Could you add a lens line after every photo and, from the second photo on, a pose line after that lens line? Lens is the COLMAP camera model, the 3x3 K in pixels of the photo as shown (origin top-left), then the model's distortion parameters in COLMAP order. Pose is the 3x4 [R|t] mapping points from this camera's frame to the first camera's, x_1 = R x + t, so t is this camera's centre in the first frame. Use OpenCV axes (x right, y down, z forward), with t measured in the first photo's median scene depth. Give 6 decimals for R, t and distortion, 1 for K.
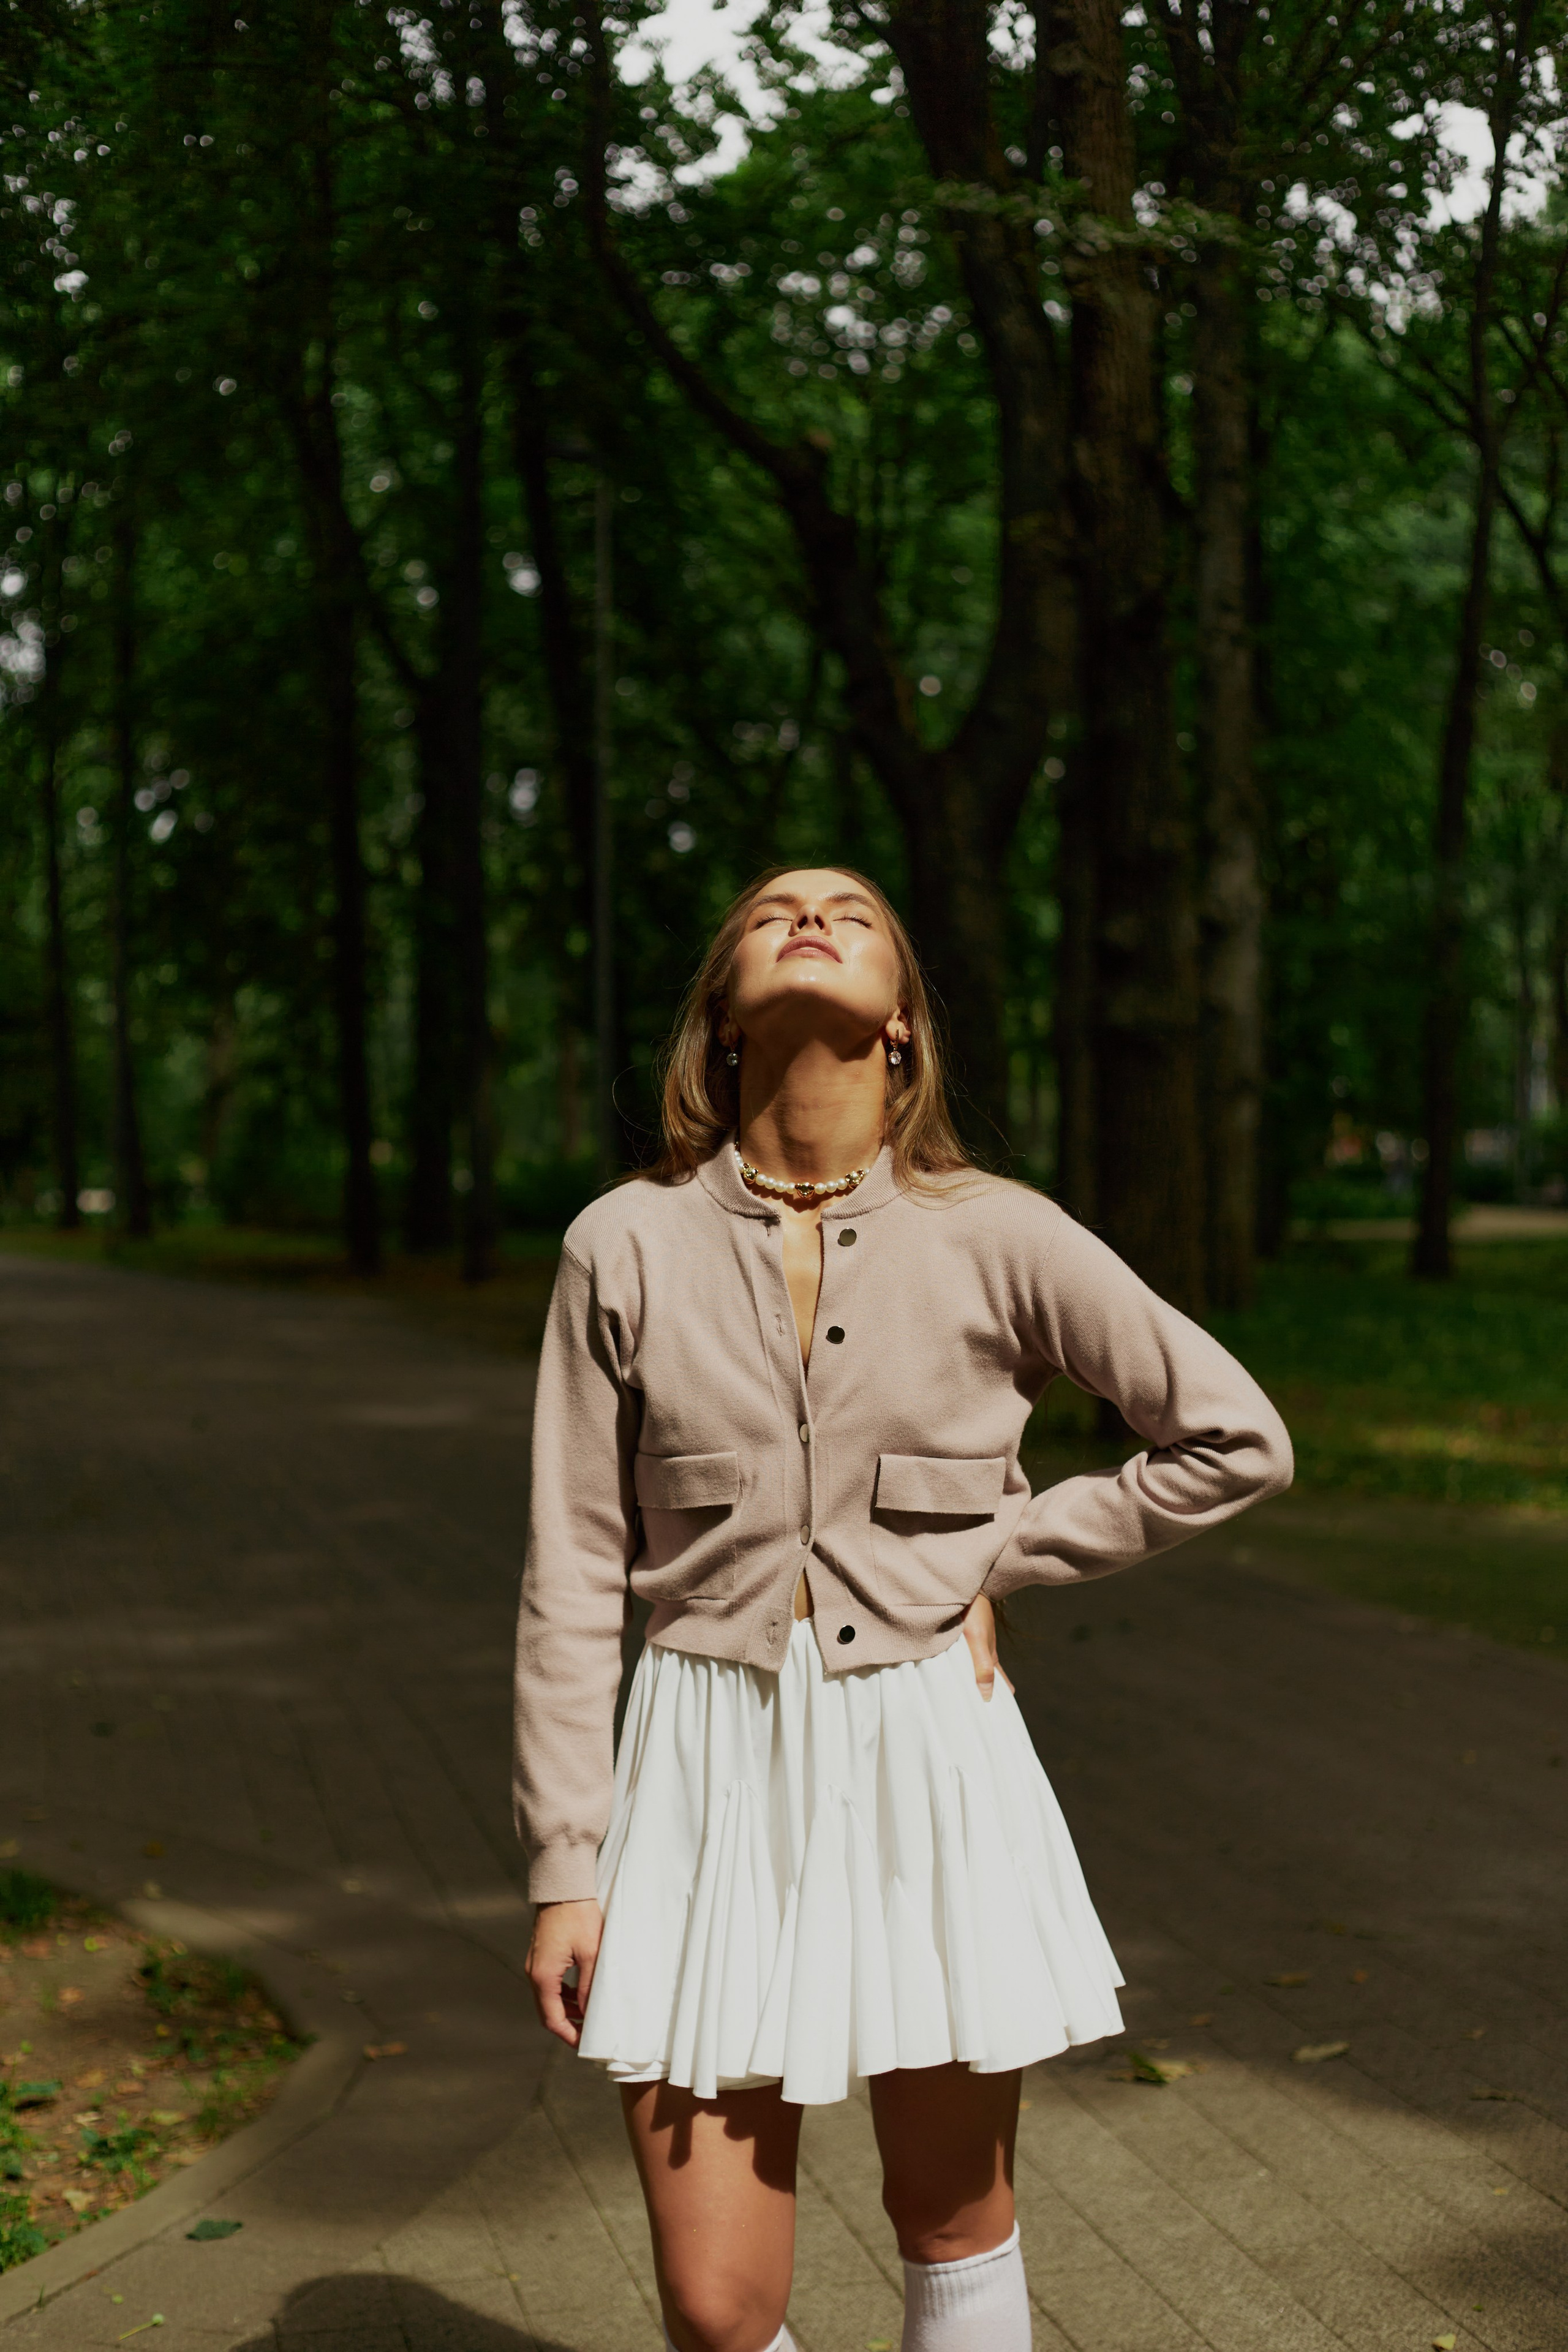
lens RADIAL K [[3454.5, 0, 765.3], [0, 3454.5, 1159.5], [0, 0, 1]] dist [-0.117335, 0.000000]
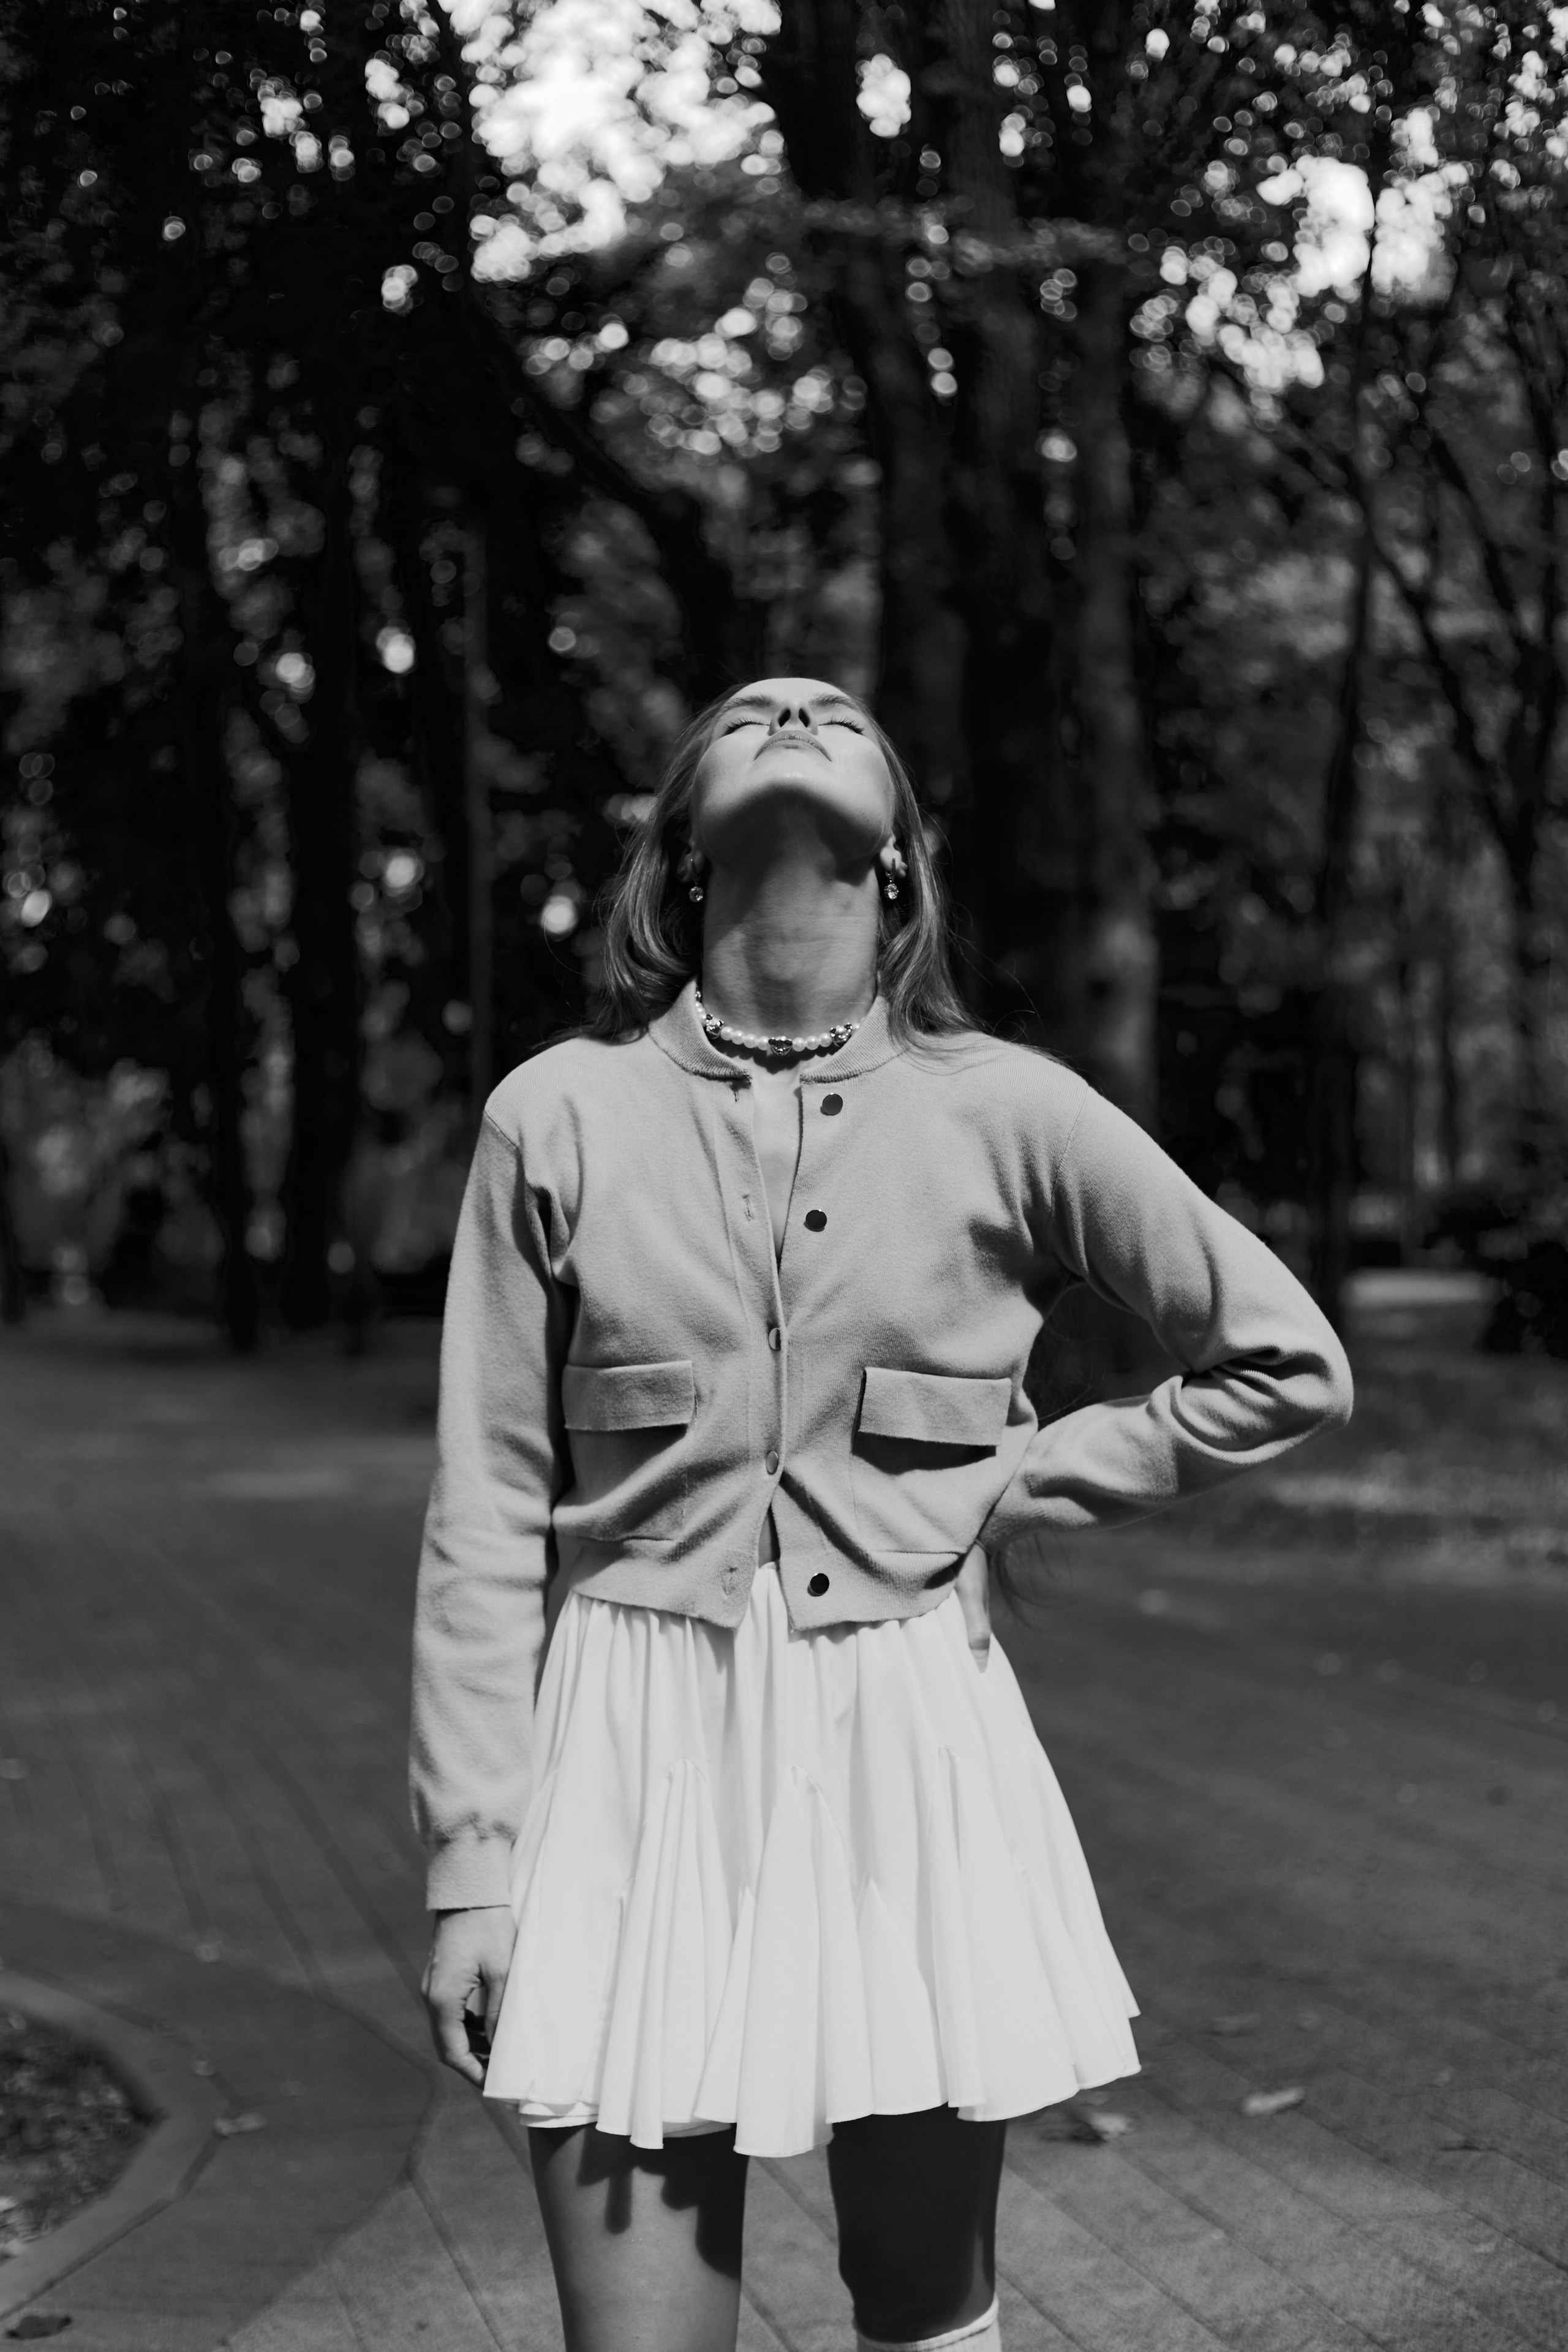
lens RADIAL K [[3454.5, 0, 776.9], [0, 3454.5, 1161.2], [0, 0, 1]] dist [-0.117335, 0.000000]
pose [[0.998979, 0.020167, 0.040438, -0.021864], [-0.019662, 0.999724, -0.012850, 0.046372], [-0.040686, 0.012041, 0.999099, 0.172728]]
